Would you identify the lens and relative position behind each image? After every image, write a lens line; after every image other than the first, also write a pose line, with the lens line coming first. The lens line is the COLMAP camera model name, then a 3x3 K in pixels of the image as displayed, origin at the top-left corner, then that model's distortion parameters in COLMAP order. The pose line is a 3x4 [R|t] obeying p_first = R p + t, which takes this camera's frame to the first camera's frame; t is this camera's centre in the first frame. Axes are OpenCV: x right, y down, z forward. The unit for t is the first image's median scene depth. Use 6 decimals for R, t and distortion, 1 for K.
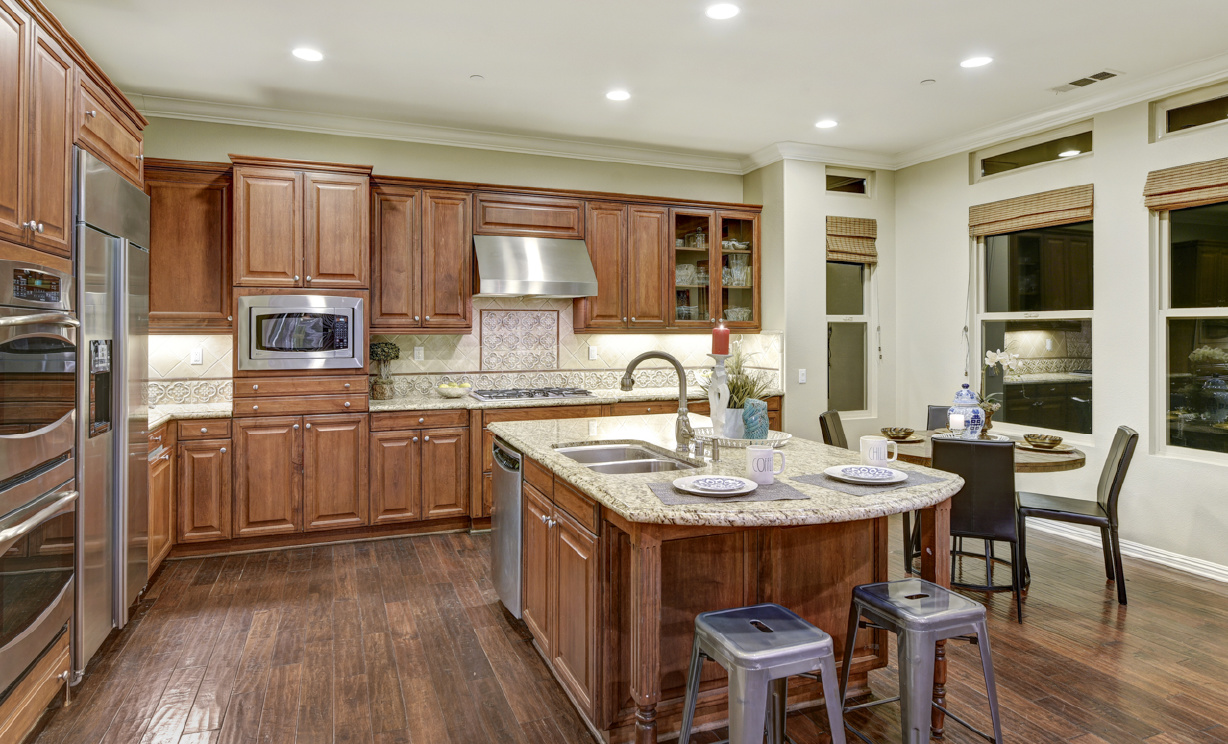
lens RADIAL K [[719.1, 0, 631.0], [0, 719.1, 326.1], [0, 0, 1]] dist [-0.006172, 0.000374]
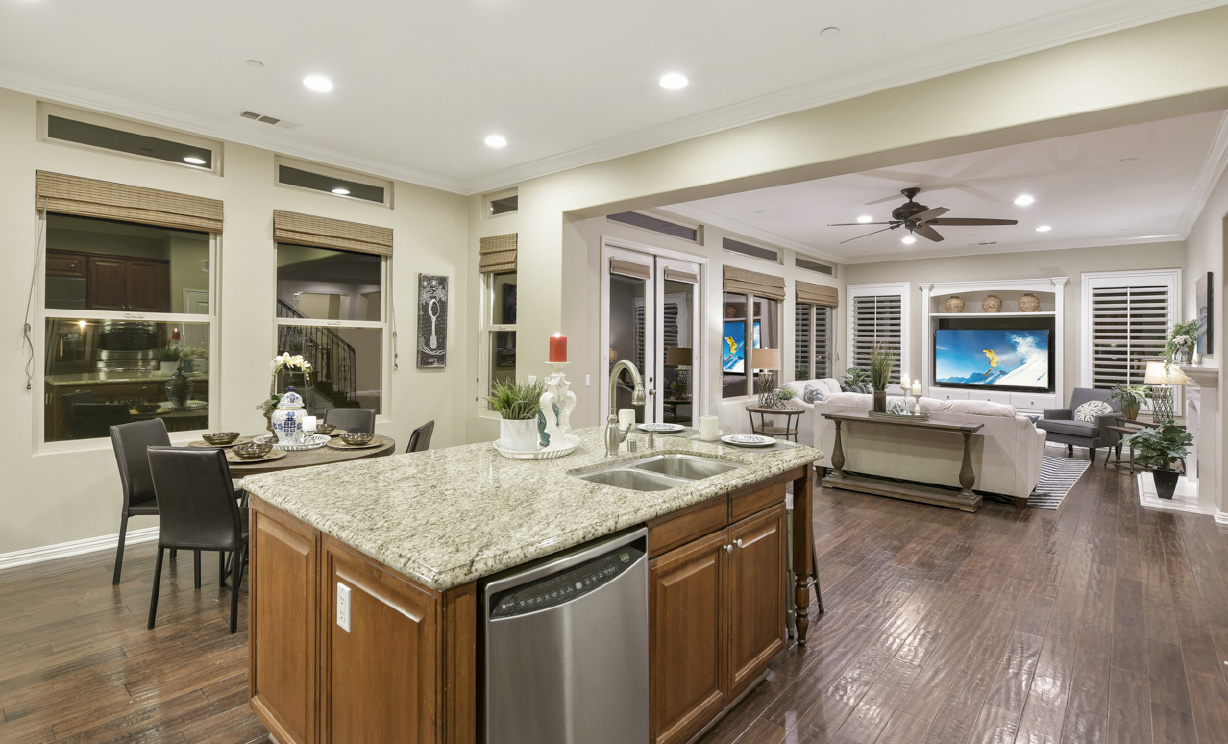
lens RADIAL K [[592.4, 0, 600.9], [0, 592.4, 335.5], [0, 0, 1]] dist [-0.007706, -0.001078]
pose [[-0.420837, 0.001646, 0.907135, -0.422049], [-0.021955, 0.999687, -0.011999, 0.005997], [-0.906870, -0.024966, -0.420669, 0.846900]]
